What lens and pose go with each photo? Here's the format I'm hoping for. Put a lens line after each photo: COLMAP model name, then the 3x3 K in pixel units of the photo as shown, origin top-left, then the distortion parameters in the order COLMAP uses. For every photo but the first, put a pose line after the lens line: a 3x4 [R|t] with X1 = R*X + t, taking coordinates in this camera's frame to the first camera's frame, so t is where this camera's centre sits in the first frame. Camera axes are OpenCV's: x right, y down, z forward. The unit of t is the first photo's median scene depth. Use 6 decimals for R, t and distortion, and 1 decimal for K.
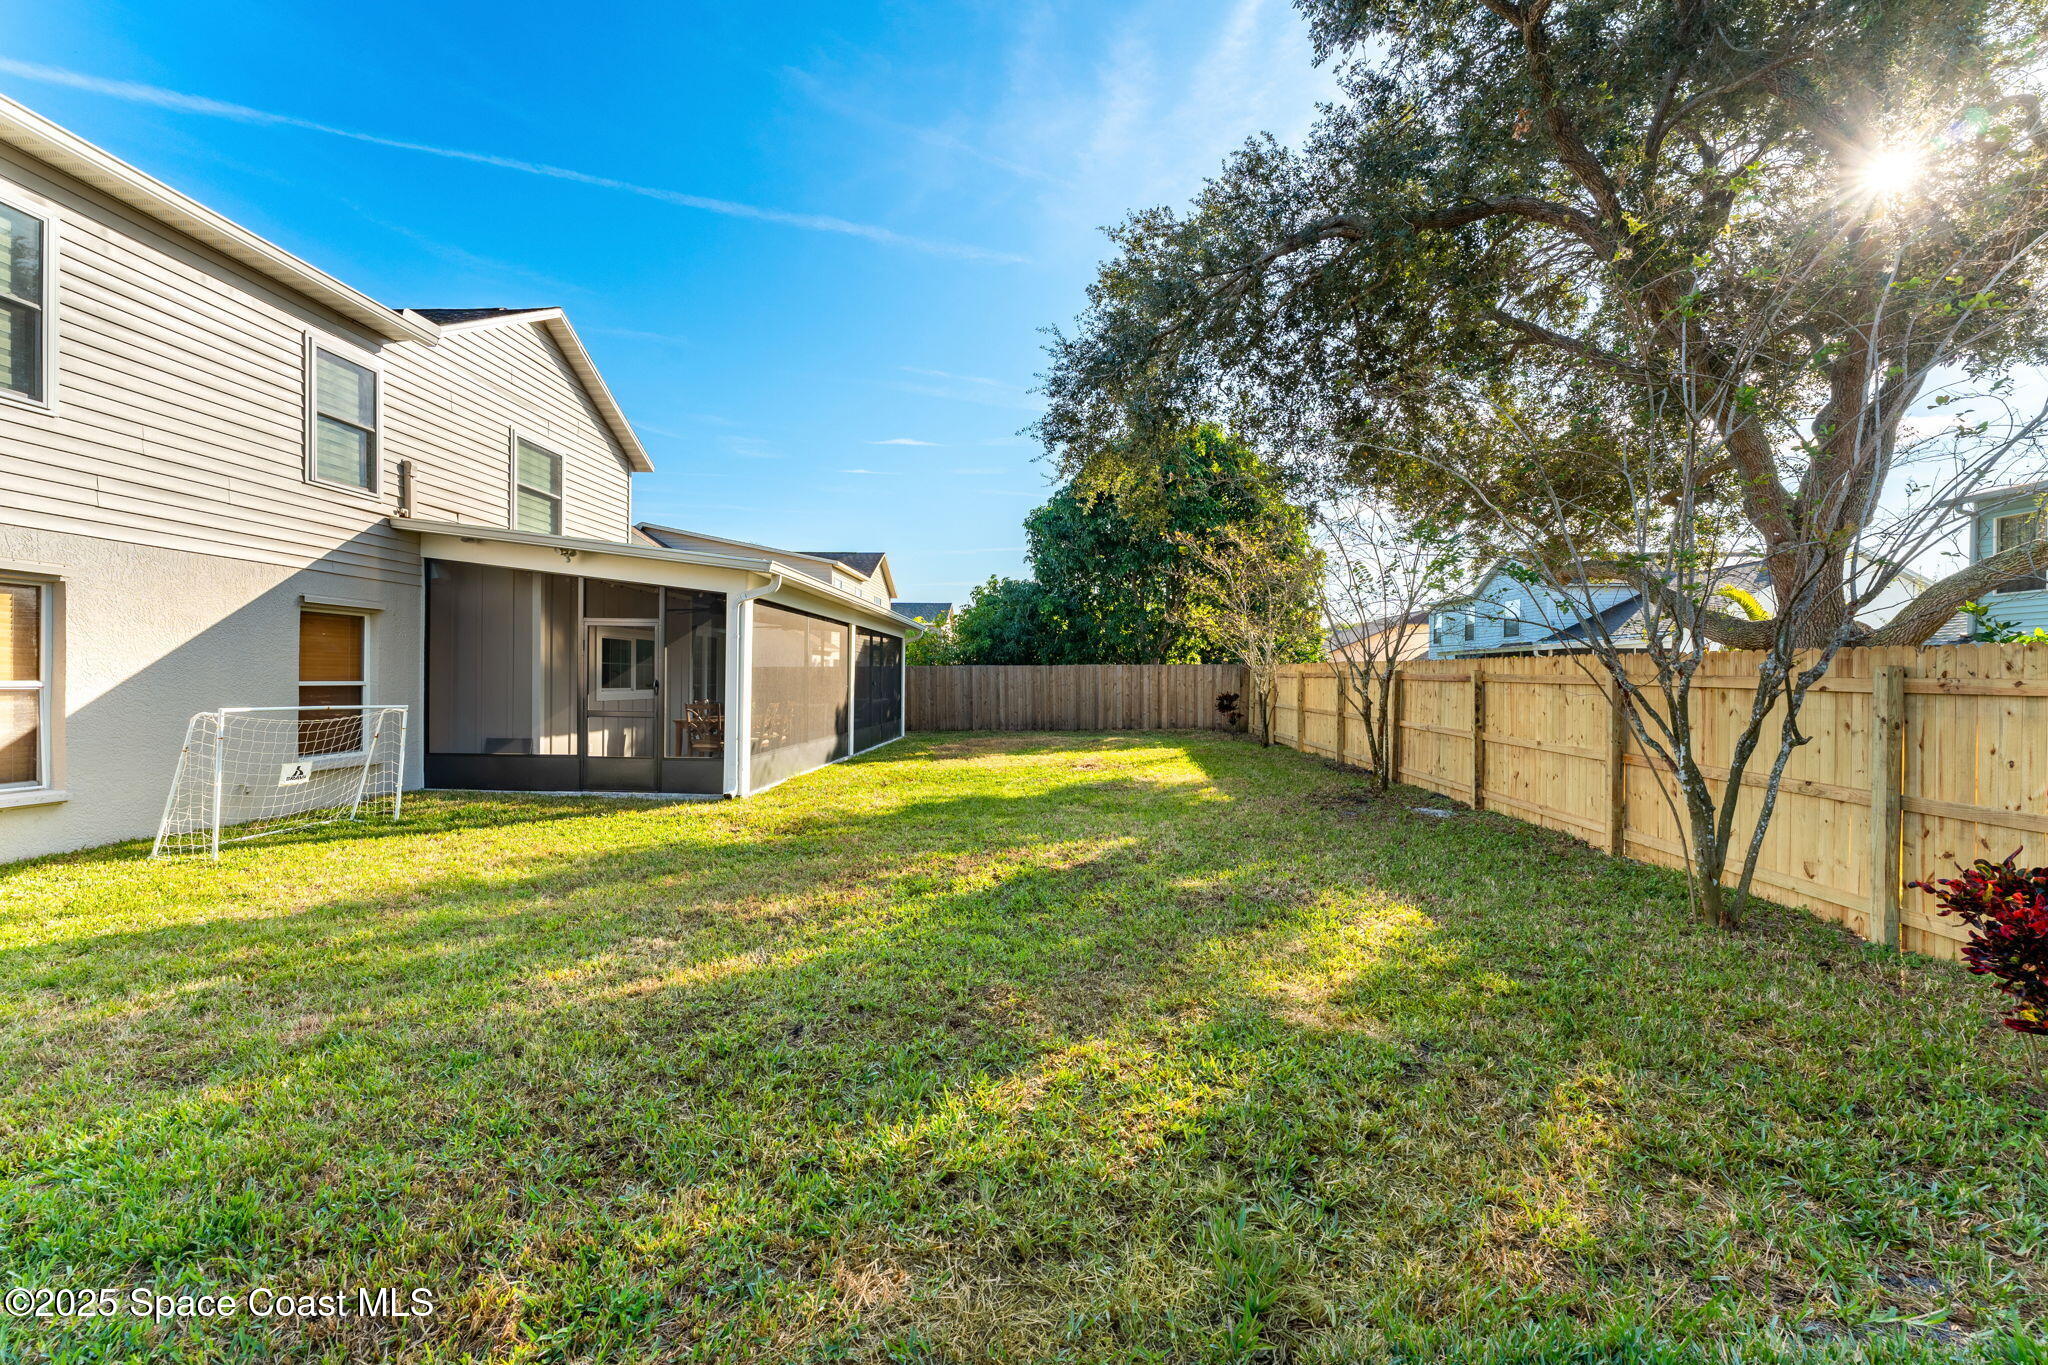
lens RADIAL K [[812.4, 0, 1023.3], [0, 812.4, 684.8], [0, 0, 1]] dist [-0.002428, 0.000017]
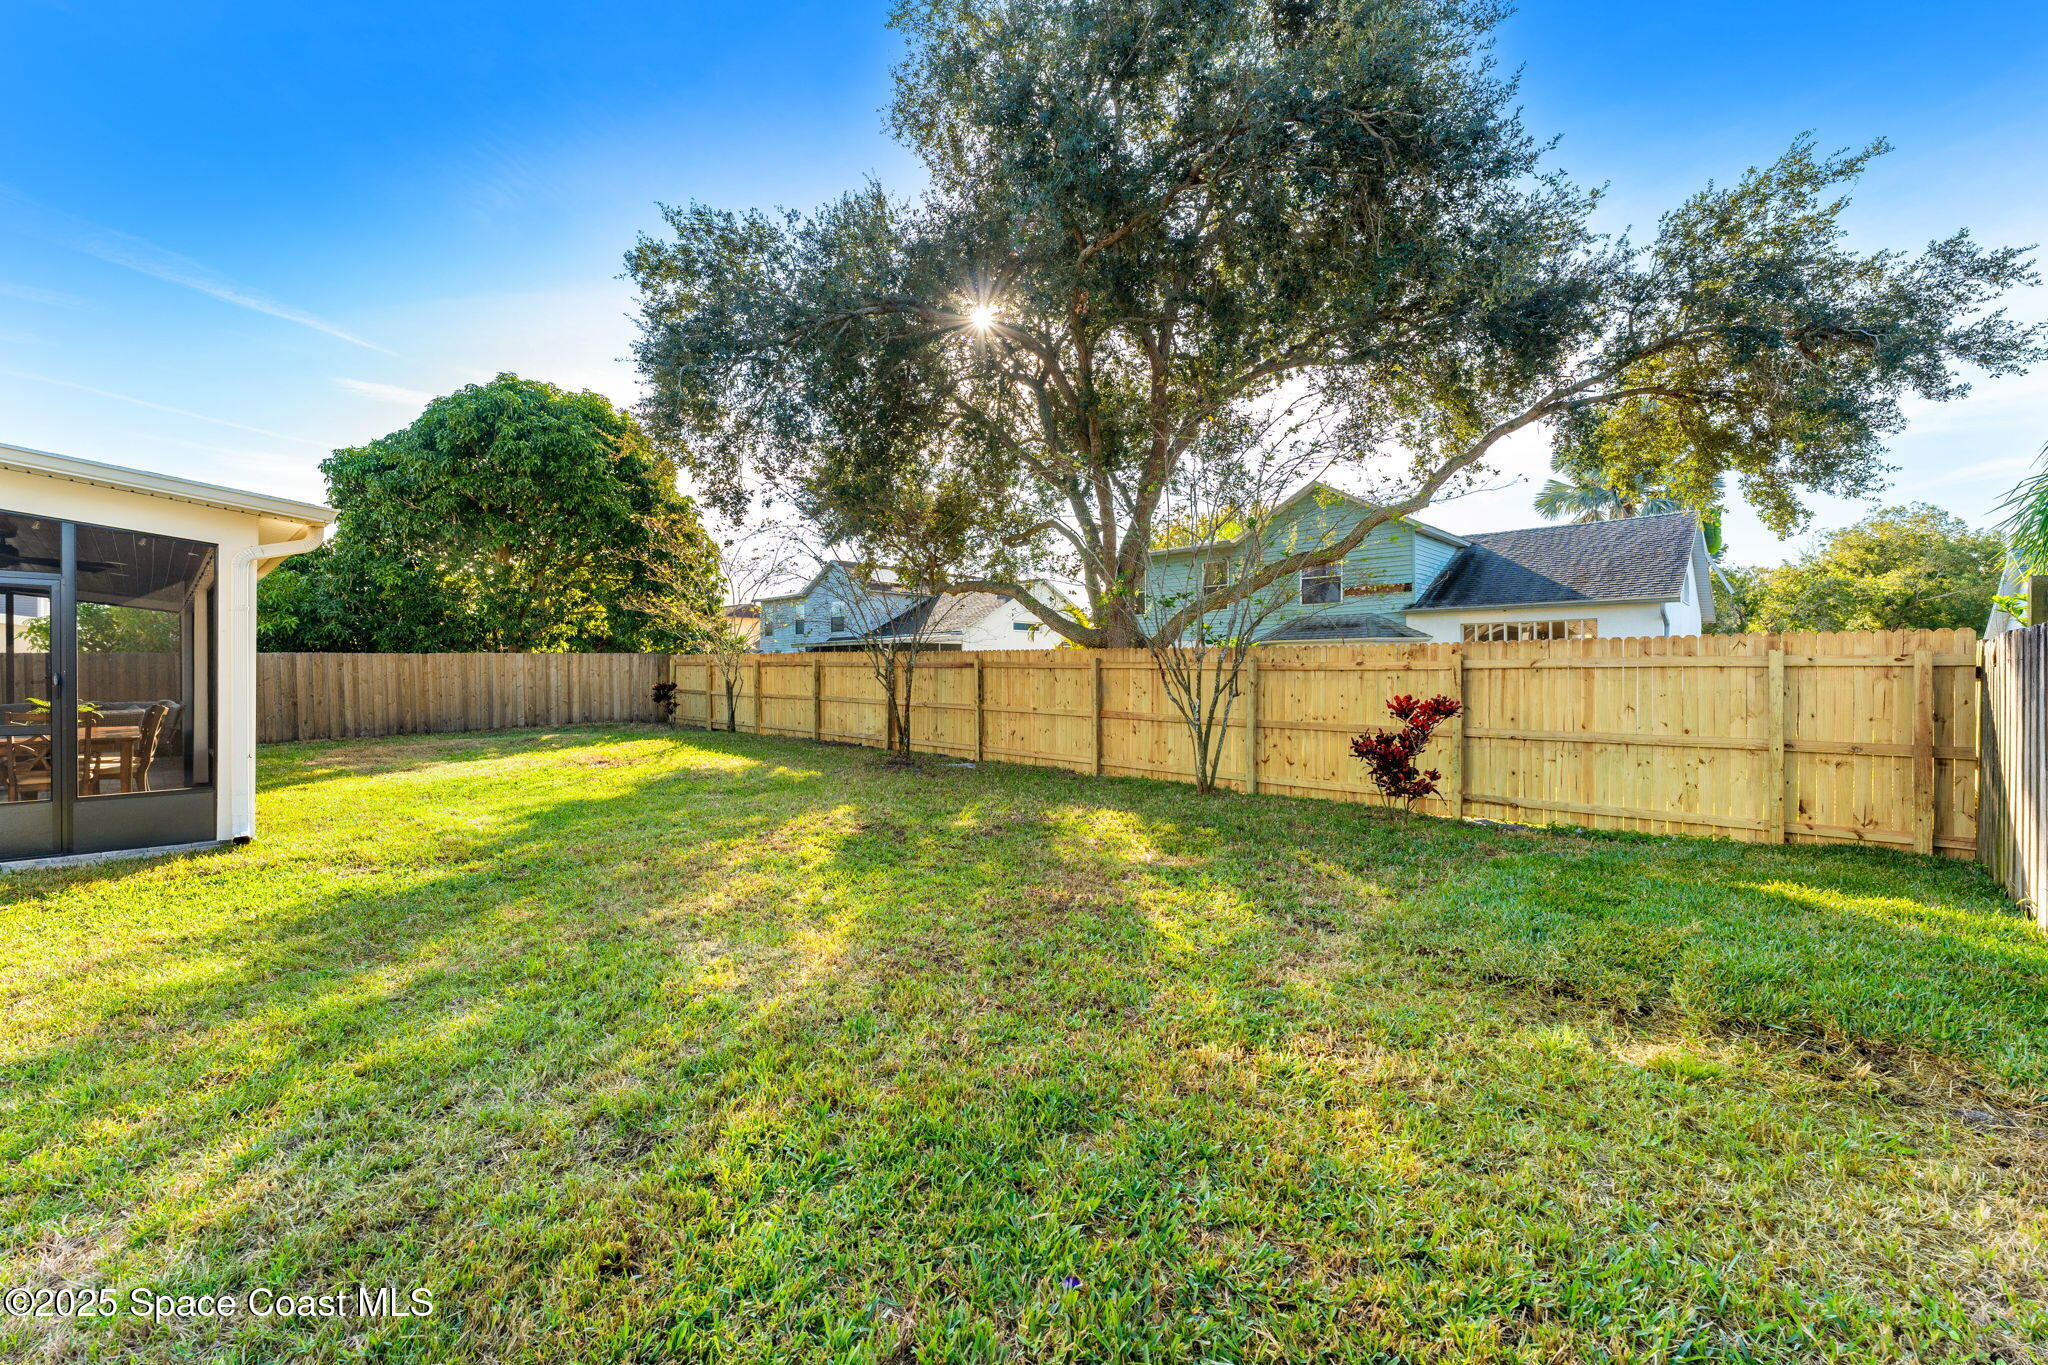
lens RADIAL K [[812.4, 0, 1025.6], [0, 812.4, 672.0], [0, 0, 1]] dist [-0.002428, 0.000017]
pose [[0.659418, -0.010779, 0.751699, -0.413043], [0.013594, 0.999905, 0.002414, 0.001777], [-0.751654, 0.008627, 0.659501, 0.043740]]
